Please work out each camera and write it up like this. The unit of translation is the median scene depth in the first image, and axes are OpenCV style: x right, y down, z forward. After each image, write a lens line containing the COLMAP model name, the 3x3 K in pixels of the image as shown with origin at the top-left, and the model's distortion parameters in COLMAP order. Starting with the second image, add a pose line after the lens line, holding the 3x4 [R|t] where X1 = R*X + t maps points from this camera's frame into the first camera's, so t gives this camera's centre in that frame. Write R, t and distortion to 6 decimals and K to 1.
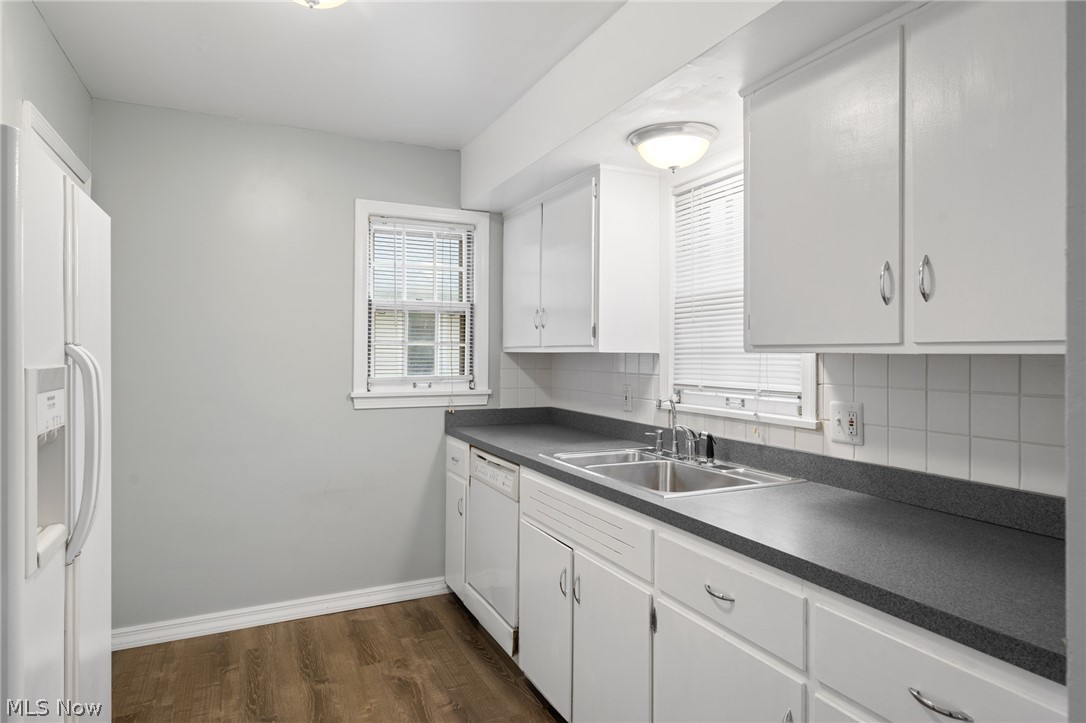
lens RADIAL K [[628.7, 0, 543.6], [0, 628.7, 351.9], [0, 0, 1]] dist [0.002104, 0.001779]
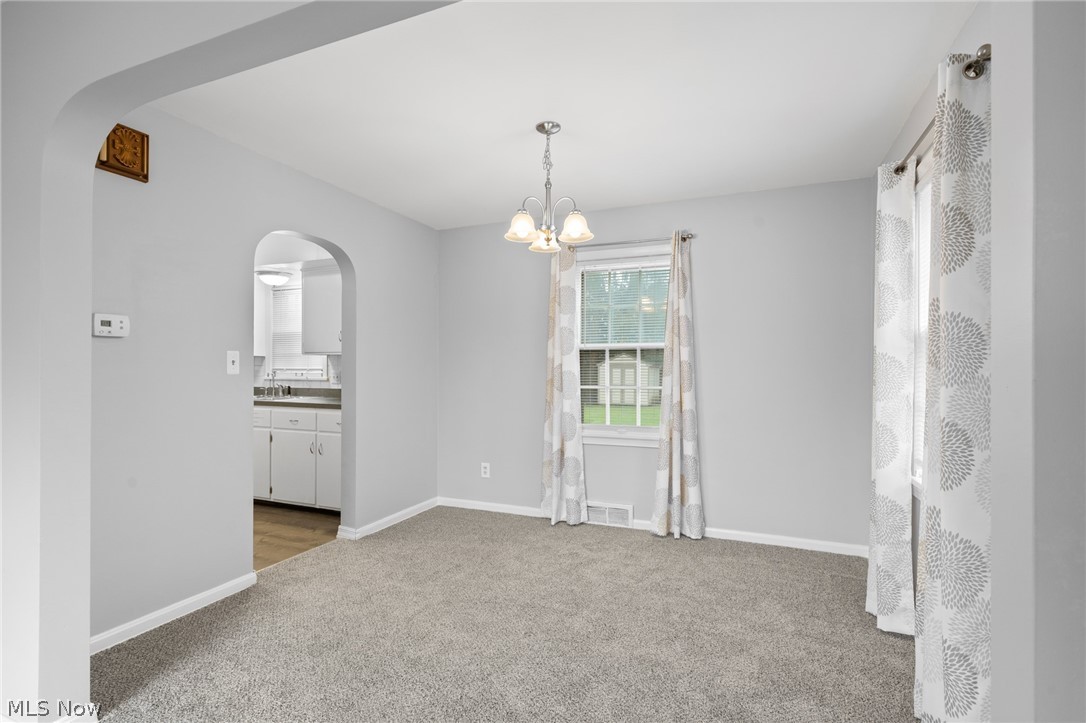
lens RADIAL K [[514.4, 0, 541.8], [0, 514.4, 365.9], [0, 0, 1]] dist [0.001847, -0.000514]
pose [[0.746224, -0.002133, 0.665691, -0.348650], [0.000365, 0.999996, 0.002795, 0.036218], [-0.665695, -0.001843, 0.746222, -1.205857]]
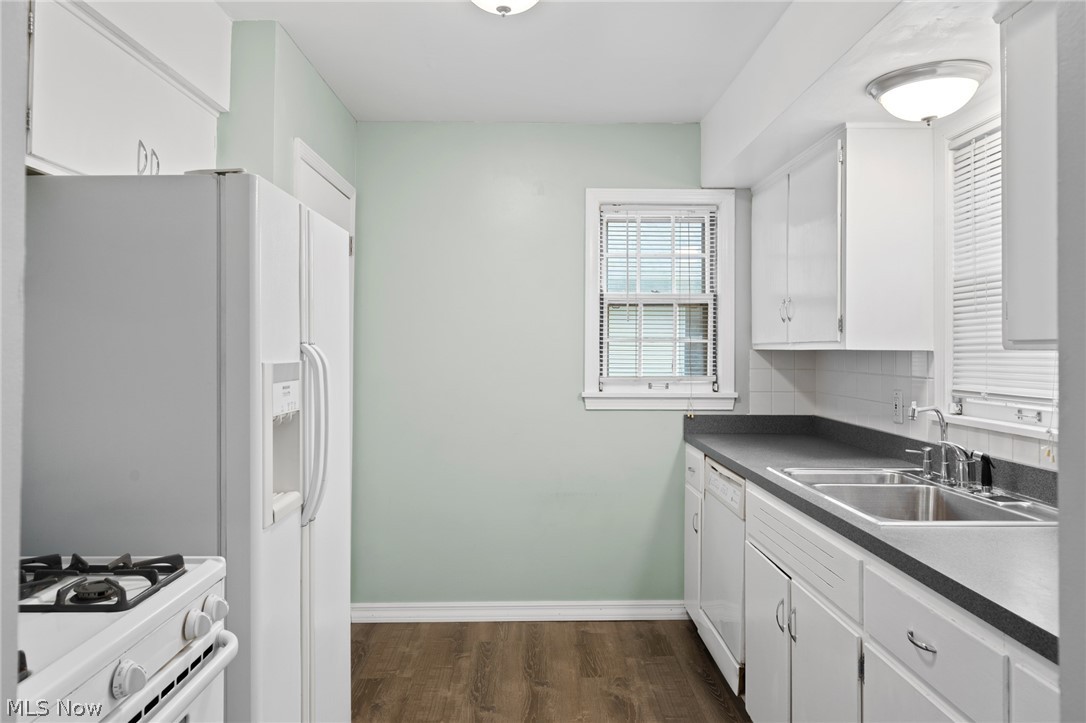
lens RADIAL K [[737.3, 0, 546.5], [0, 737.3, 347.5], [0, 0, 1]] dist [0.001806, 0.003400]
pose [[0.910784, -0.001706, -0.412880, 0.132075], [0.000805, 0.999997, -0.002358, -0.000269], [0.412883, 0.001815, 0.910782, -0.049174]]
